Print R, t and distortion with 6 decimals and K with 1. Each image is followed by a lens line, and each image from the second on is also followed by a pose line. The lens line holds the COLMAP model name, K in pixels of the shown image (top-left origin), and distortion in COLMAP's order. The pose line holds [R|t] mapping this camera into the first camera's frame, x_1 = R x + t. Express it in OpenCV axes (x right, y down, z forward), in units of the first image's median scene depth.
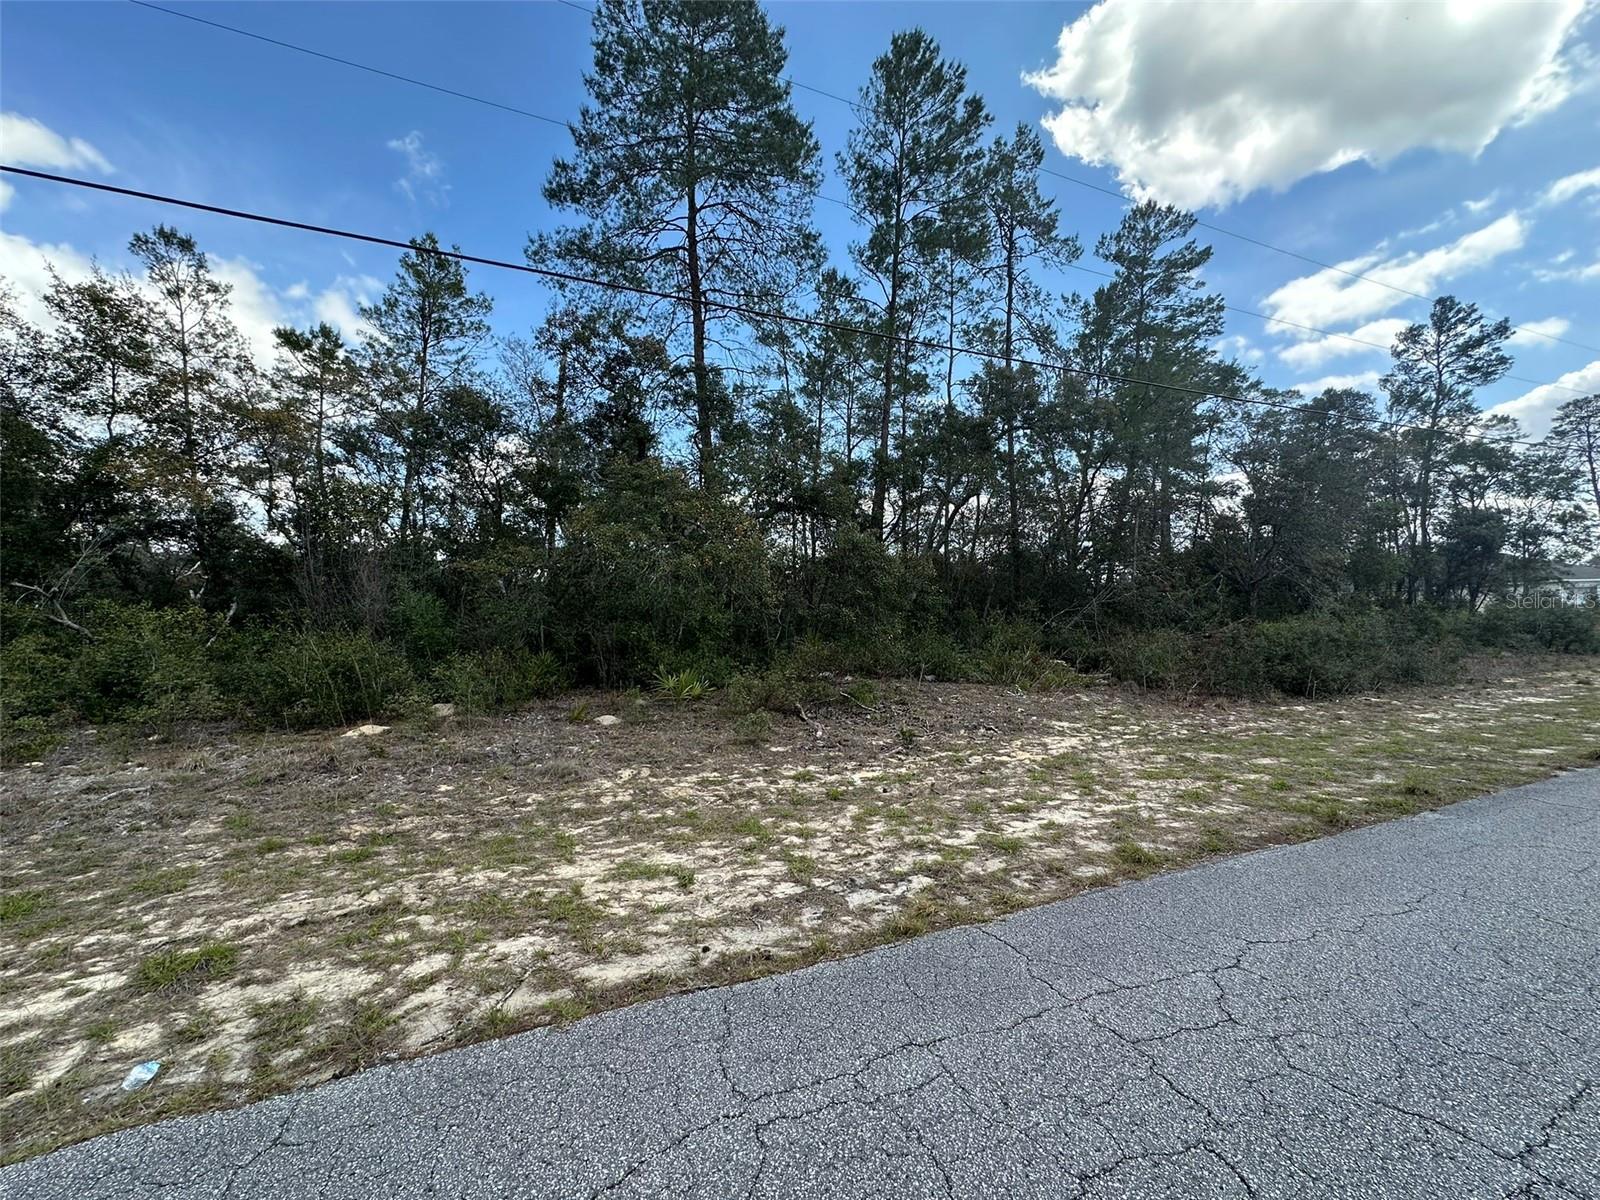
lens RADIAL K [[645.6, 0, 800.0], [0, 645.6, 600.0], [0, 0, 1]] dist [0.000307, 0.000159]
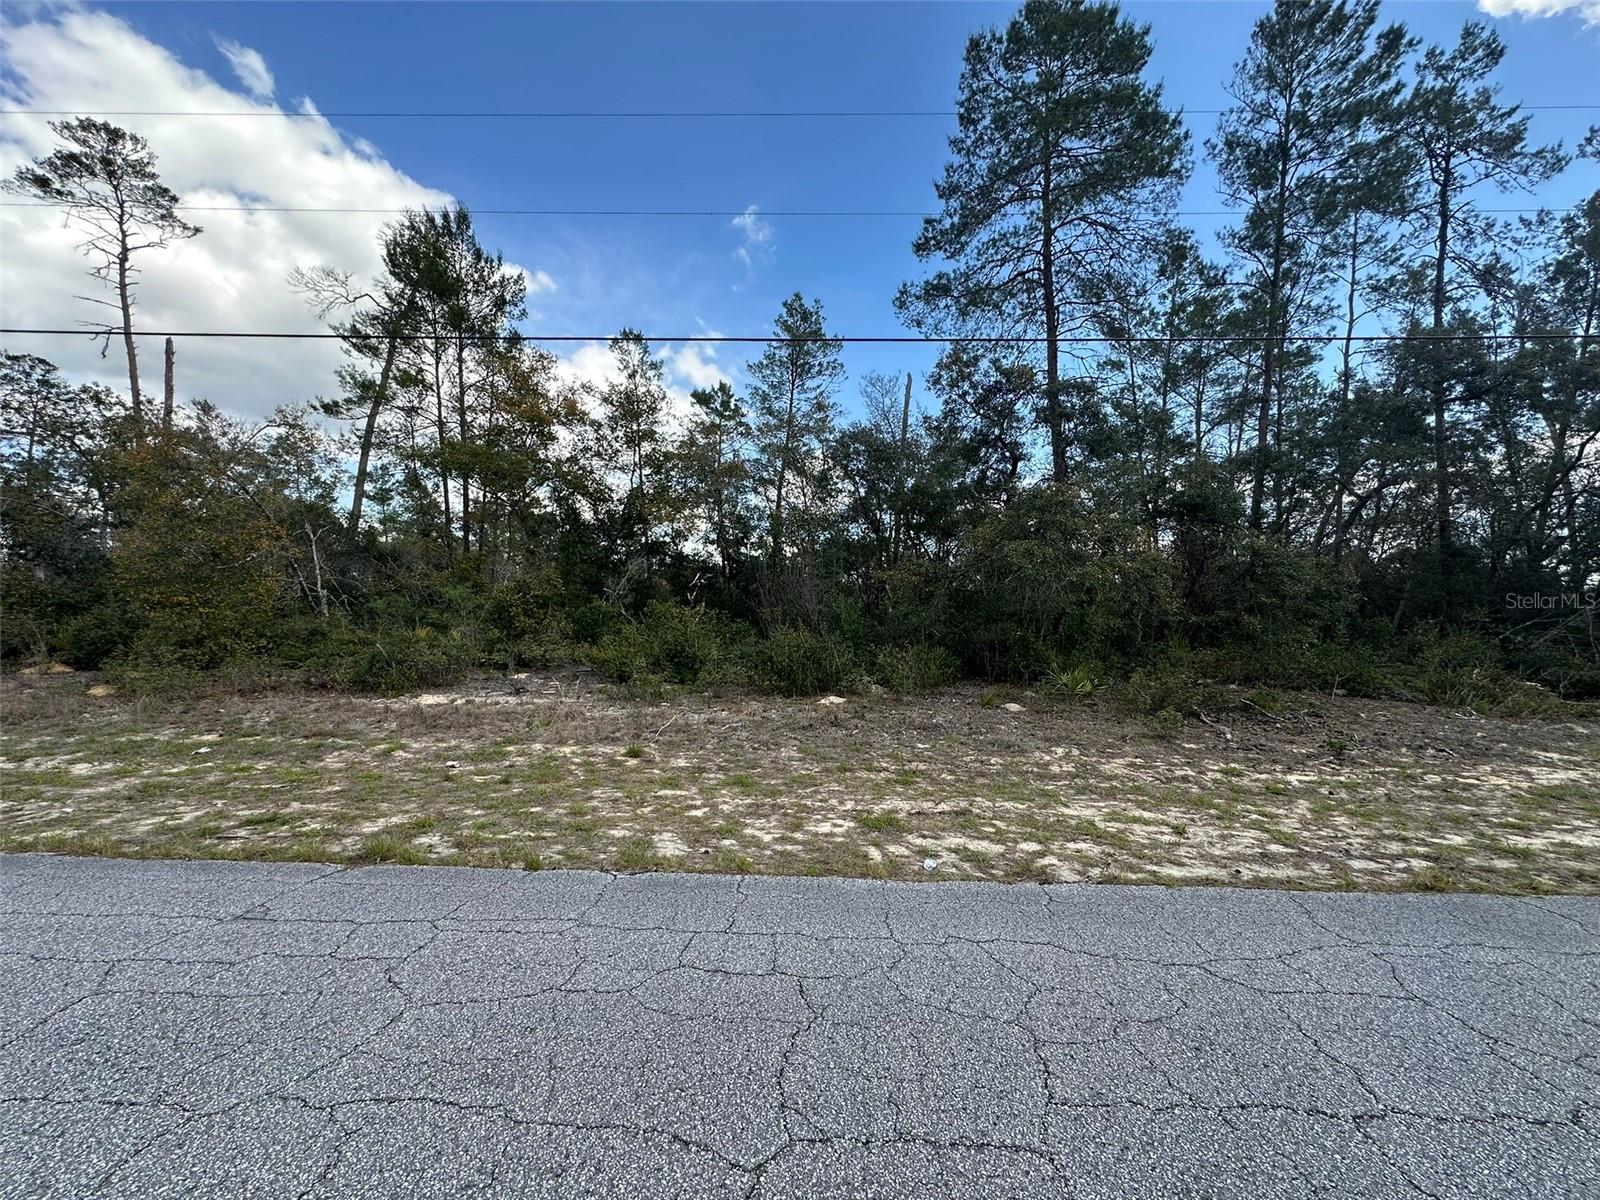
lens RADIAL K [[646.3, 0, 800.0], [0, 646.3, 599.1], [0, 0, 1]] dist [-0.003380, 0.000604]
pose [[0.904672, 0.009052, -0.426013, -0.157979], [-0.009022, 0.999957, 0.002090, -0.010290], [0.426014, 0.001953, 0.904714, -0.241376]]
